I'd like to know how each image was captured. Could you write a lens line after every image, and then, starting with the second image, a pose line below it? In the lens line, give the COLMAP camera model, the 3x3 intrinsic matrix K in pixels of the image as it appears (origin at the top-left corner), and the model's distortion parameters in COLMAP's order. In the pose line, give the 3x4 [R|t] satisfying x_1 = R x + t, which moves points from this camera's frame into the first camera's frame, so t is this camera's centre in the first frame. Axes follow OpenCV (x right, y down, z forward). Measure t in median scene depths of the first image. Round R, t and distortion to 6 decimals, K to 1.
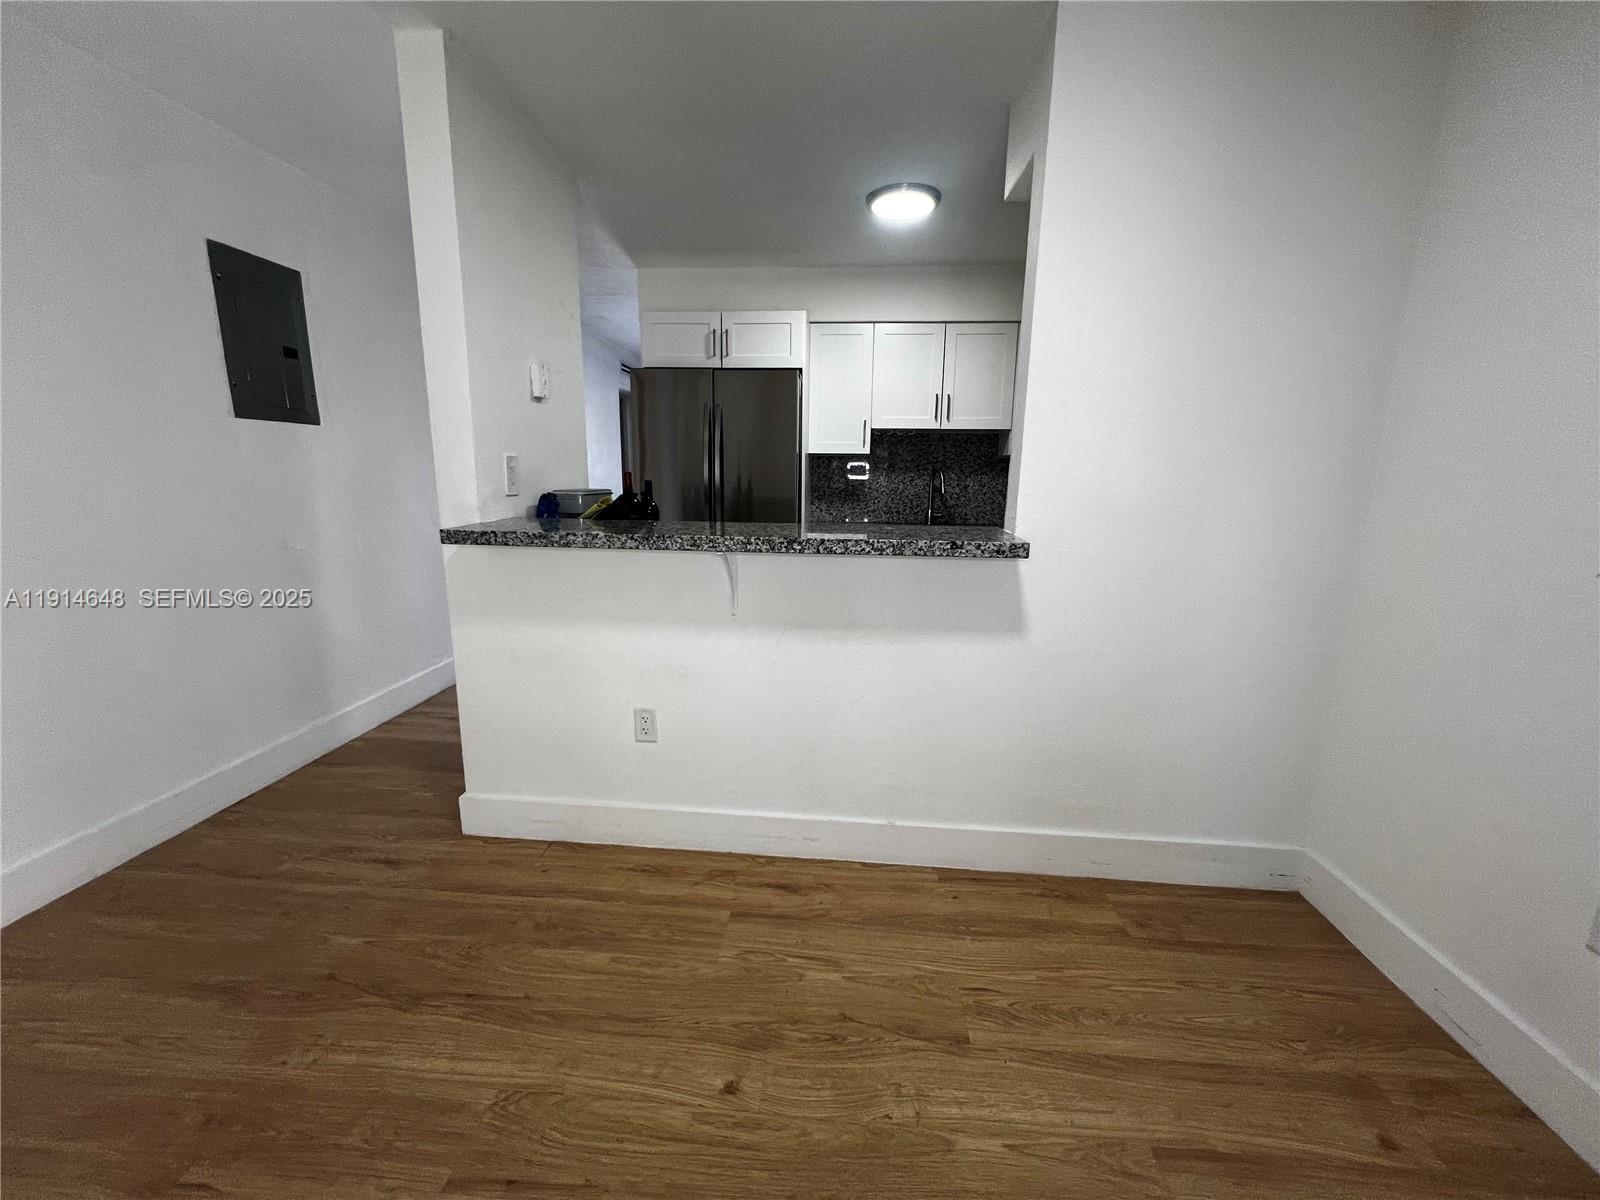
lens RADIAL K [[638.2, 0, 798.1], [0, 638.2, 599.9], [0, 0, 1]] dist [-0.000906, 0.000272]
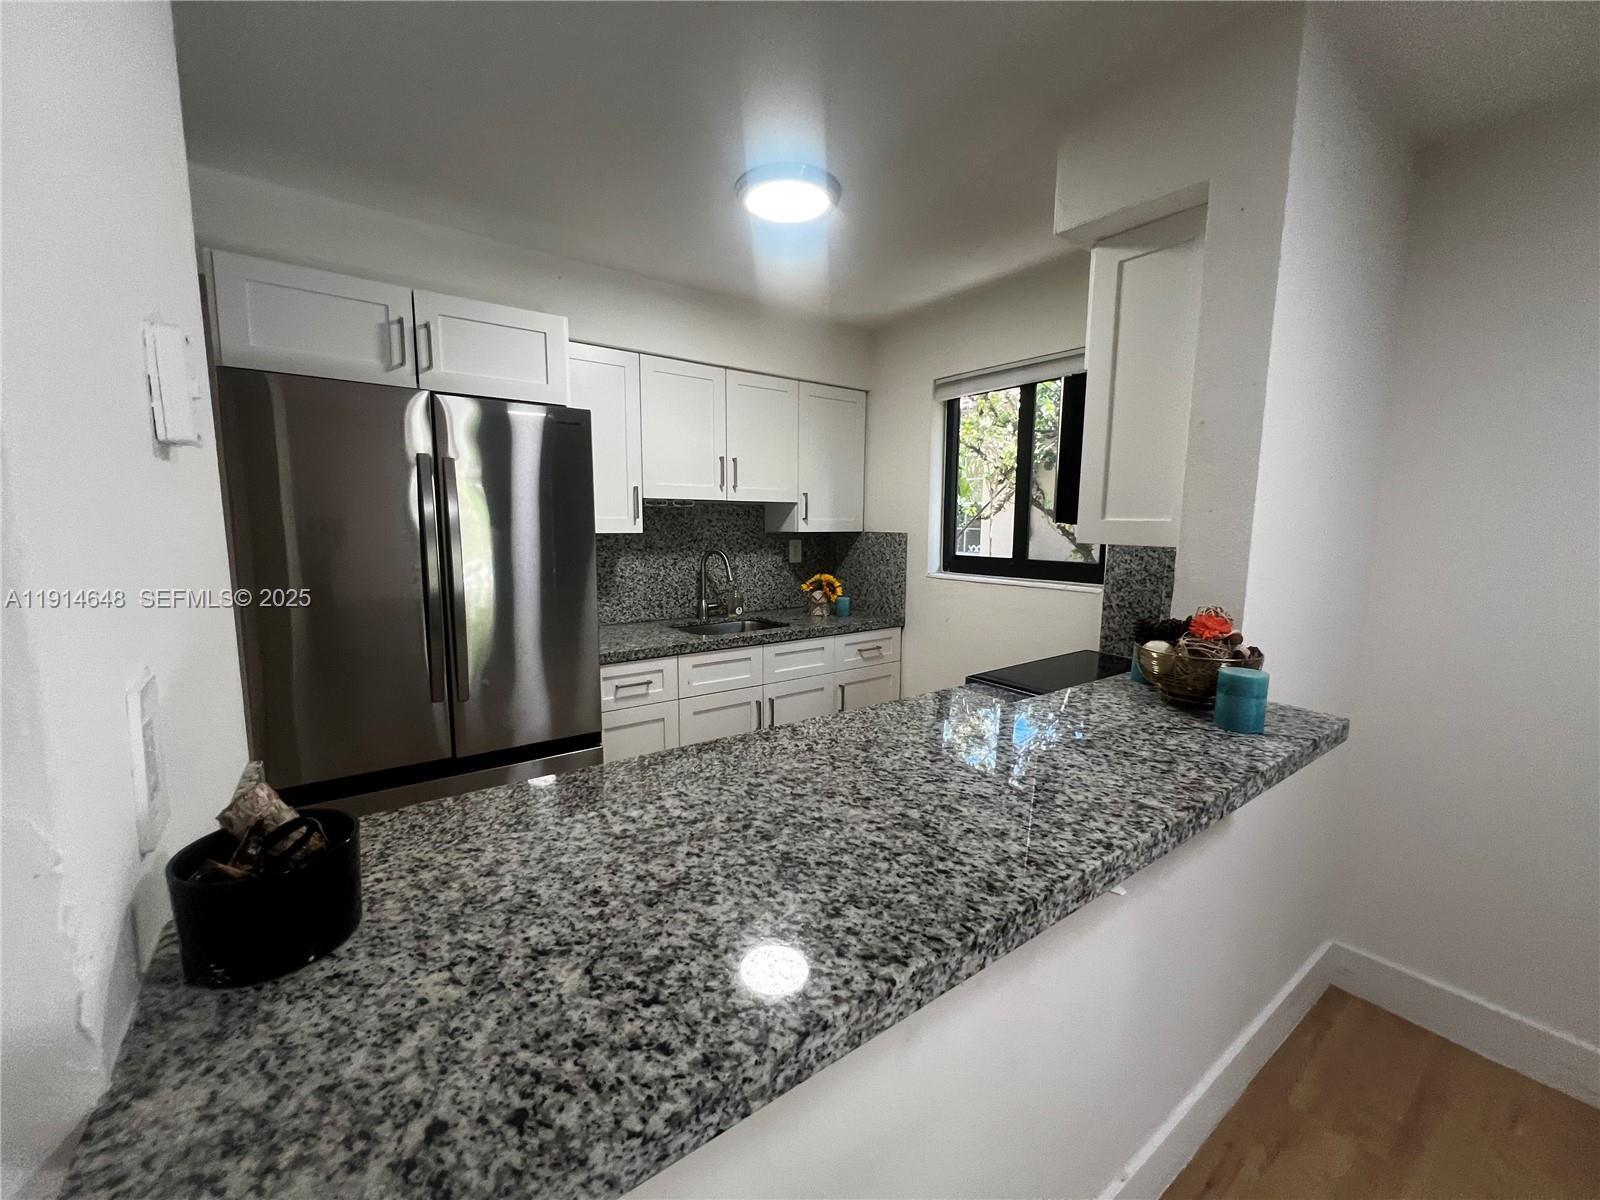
lens RADIAL K [[638.2, 0, 798.6], [0, 638.2, 601.1], [0, 0, 1]] dist [-0.000906, 0.000272]
pose [[0.750690, -0.089195, 0.654606, -0.452264], [0.130714, 0.991309, -0.014828, -0.238143], [-0.647594, 0.096697, 0.755825, 0.706632]]
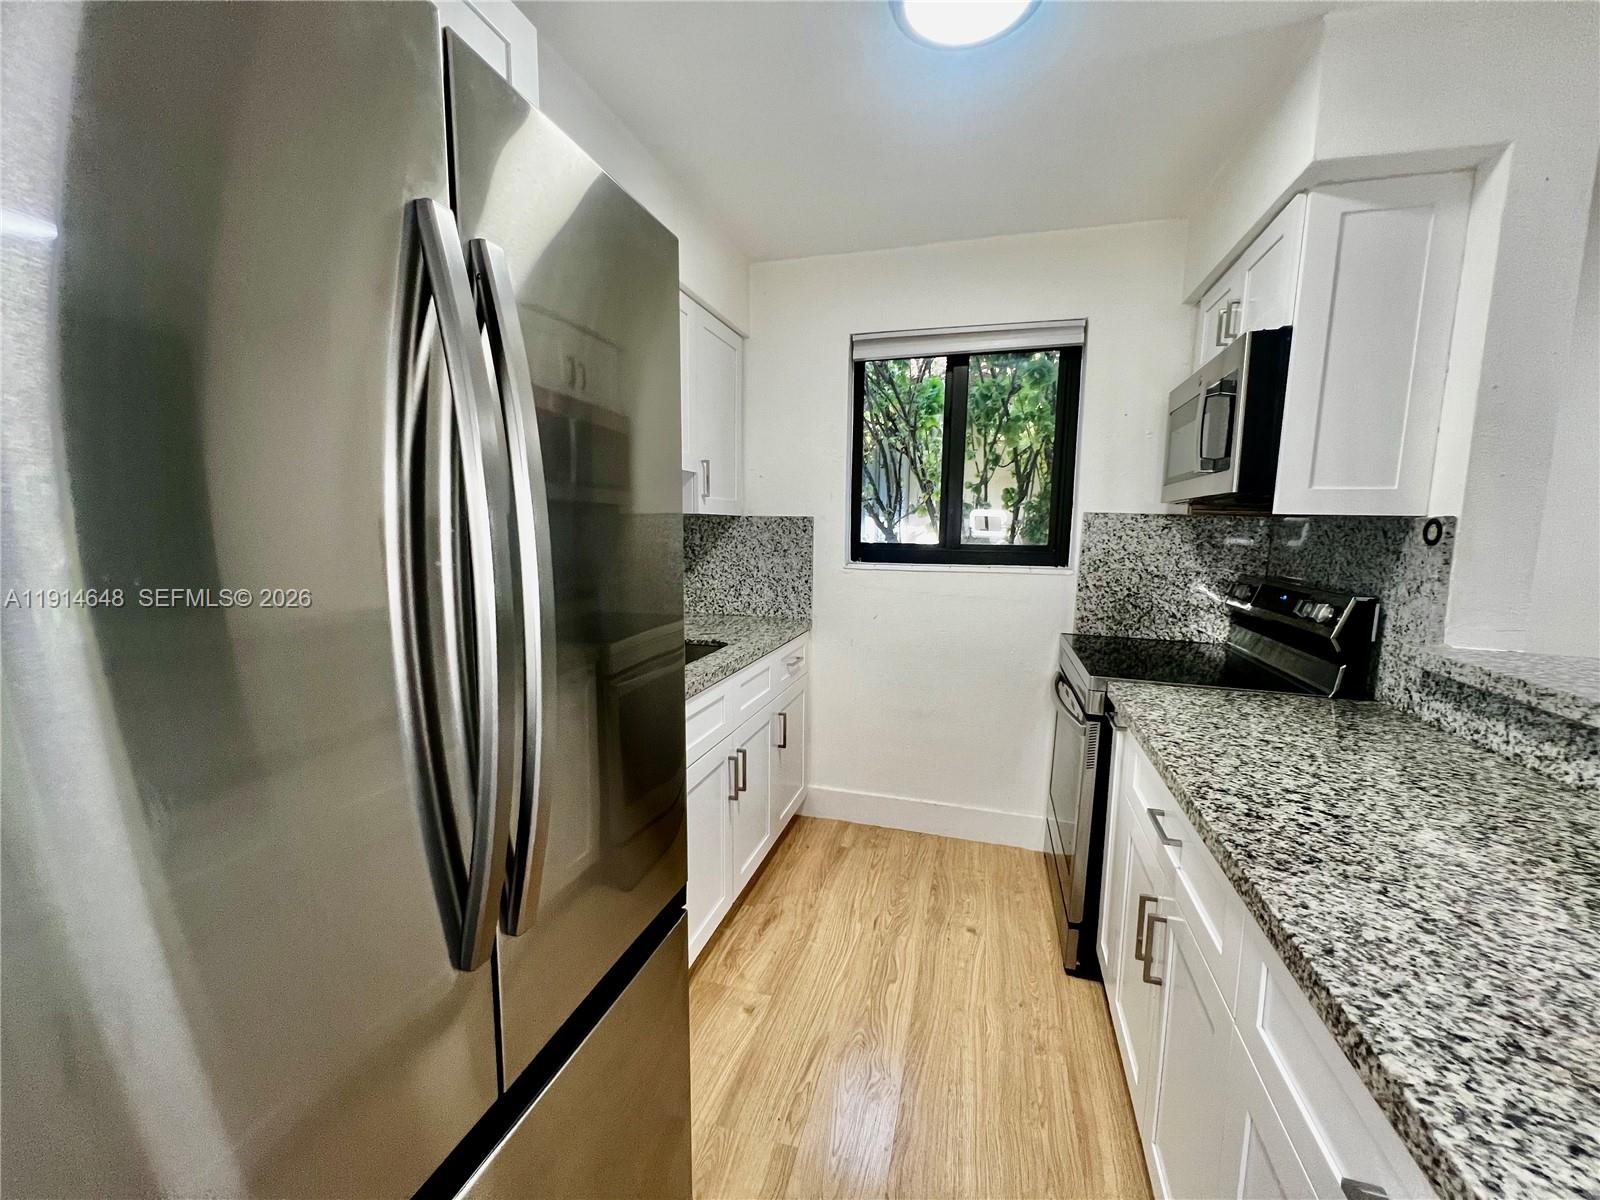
lens RADIAL K [[638.2, 0, 798.5], [0, 638.2, 602.5], [0, 0, 1]] dist [-0.000906, 0.000272]
pose [[0.198622, -0.128288, 0.971644, -0.505225], [0.182341, 0.978924, 0.091976, -0.352334], [-0.962965, 0.158902, 0.217828, 1.517906]]
